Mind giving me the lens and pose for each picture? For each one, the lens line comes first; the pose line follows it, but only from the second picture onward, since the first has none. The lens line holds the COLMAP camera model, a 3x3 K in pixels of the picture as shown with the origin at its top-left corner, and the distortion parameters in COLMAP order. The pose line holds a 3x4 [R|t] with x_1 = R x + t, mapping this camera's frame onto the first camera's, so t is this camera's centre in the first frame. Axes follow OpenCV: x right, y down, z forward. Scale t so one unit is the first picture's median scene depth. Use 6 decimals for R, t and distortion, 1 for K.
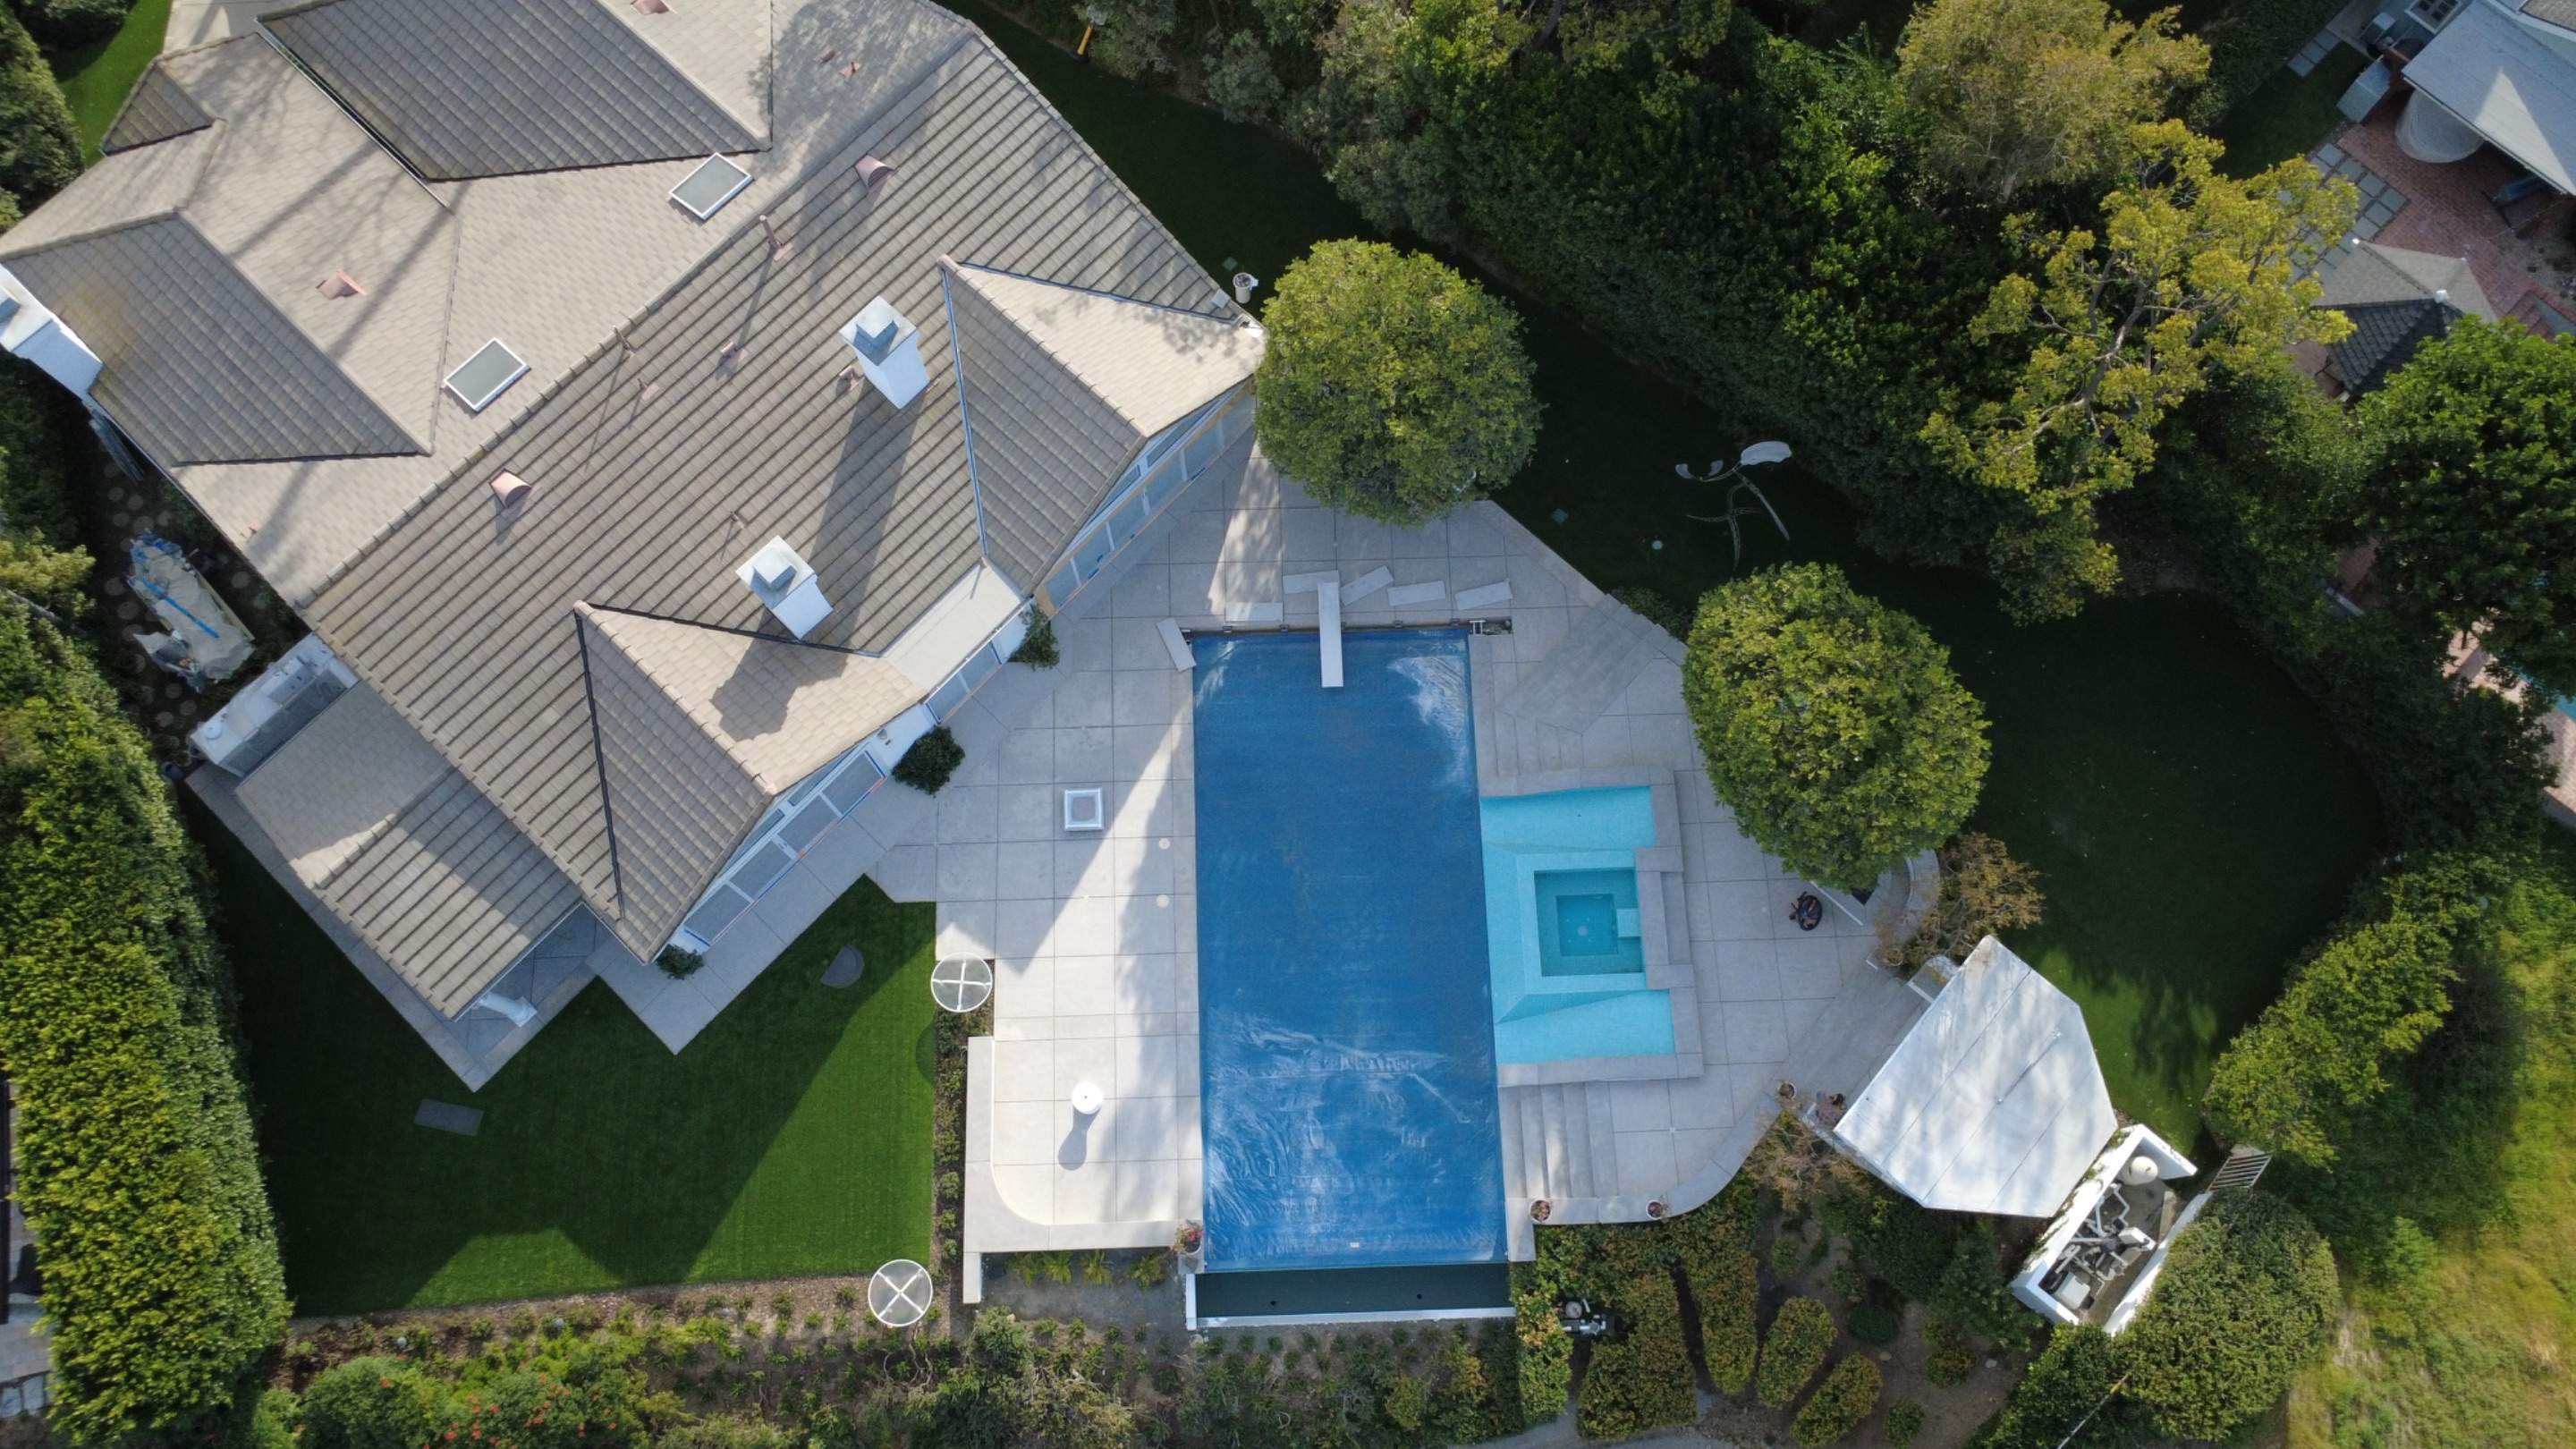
lens RADIAL K [[1905.0, 0, 1288.0], [0, 1905.0, 724.5], [0, 0, 1]] dist [0.003628, 0.004793]
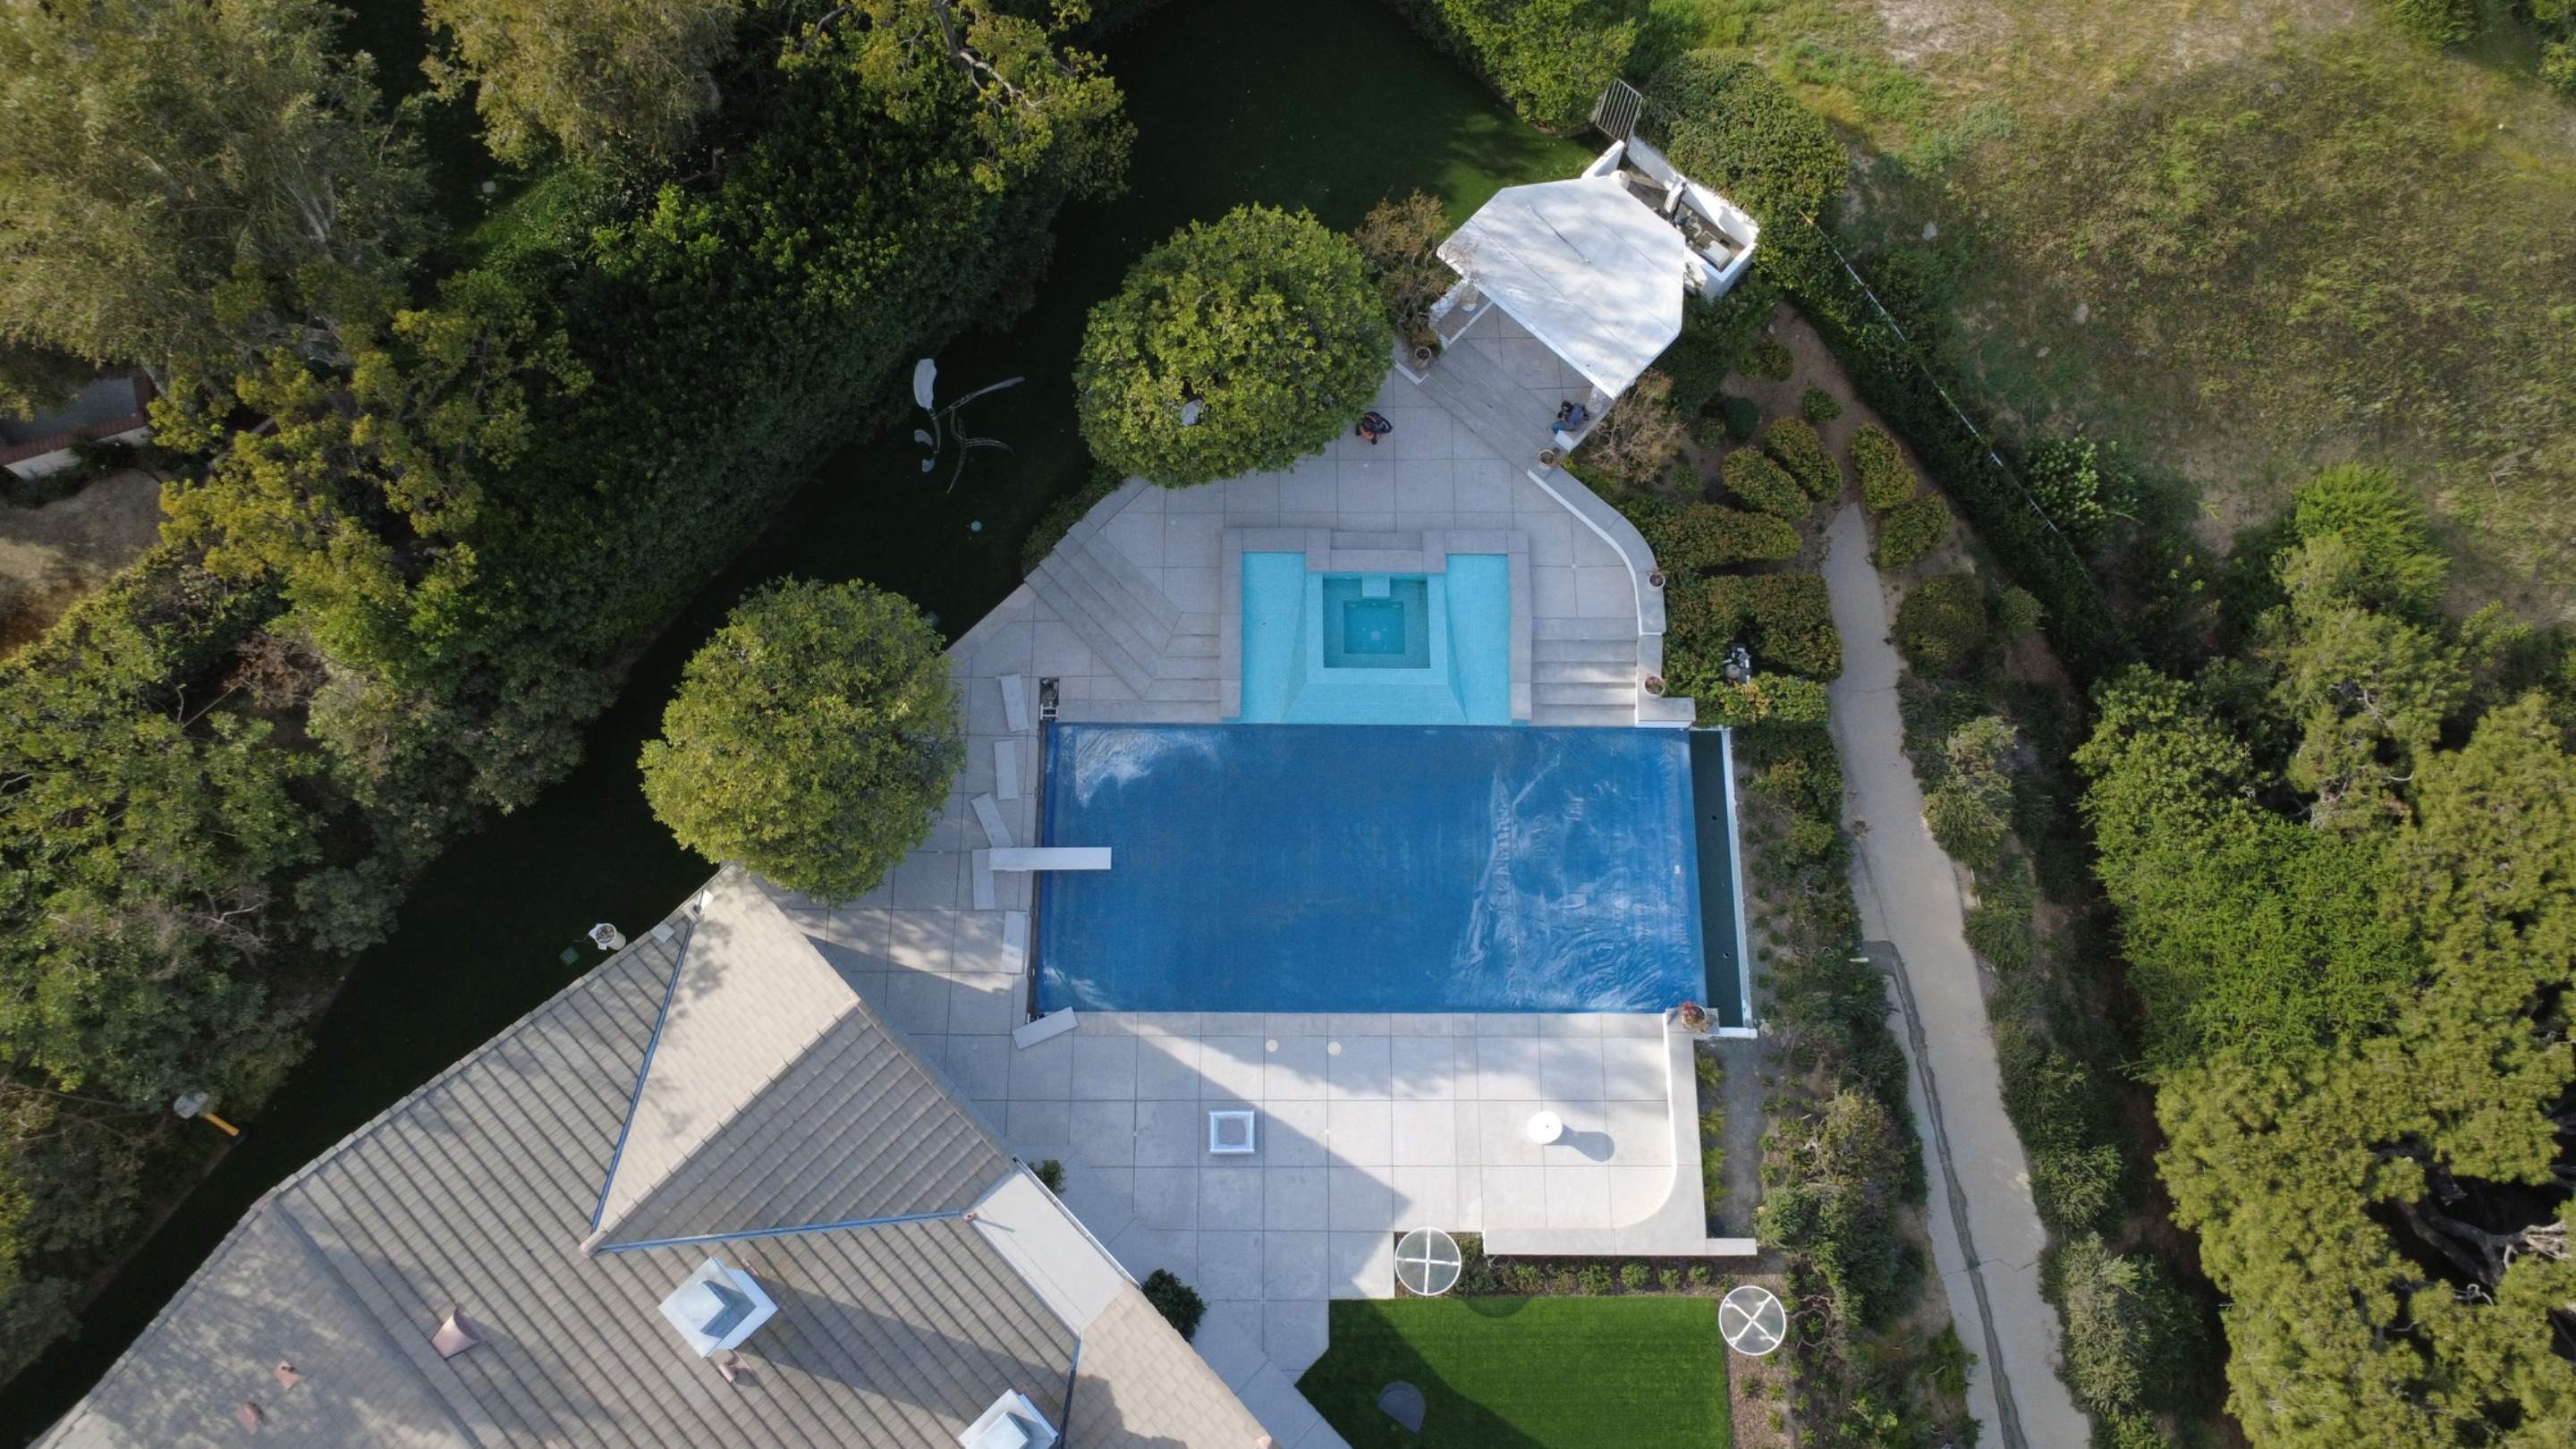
lens RADIAL K [[1905.0, 0, 1288.0], [0, 1905.0, 724.5], [0, 0, 1]] dist [0.003628, 0.004793]
pose [[0.031997, -0.945605, 0.323738, -0.226062], [0.942881, 0.136016, 0.304098, -0.243609], [-0.331590, 0.295517, 0.895945, 0.120502]]
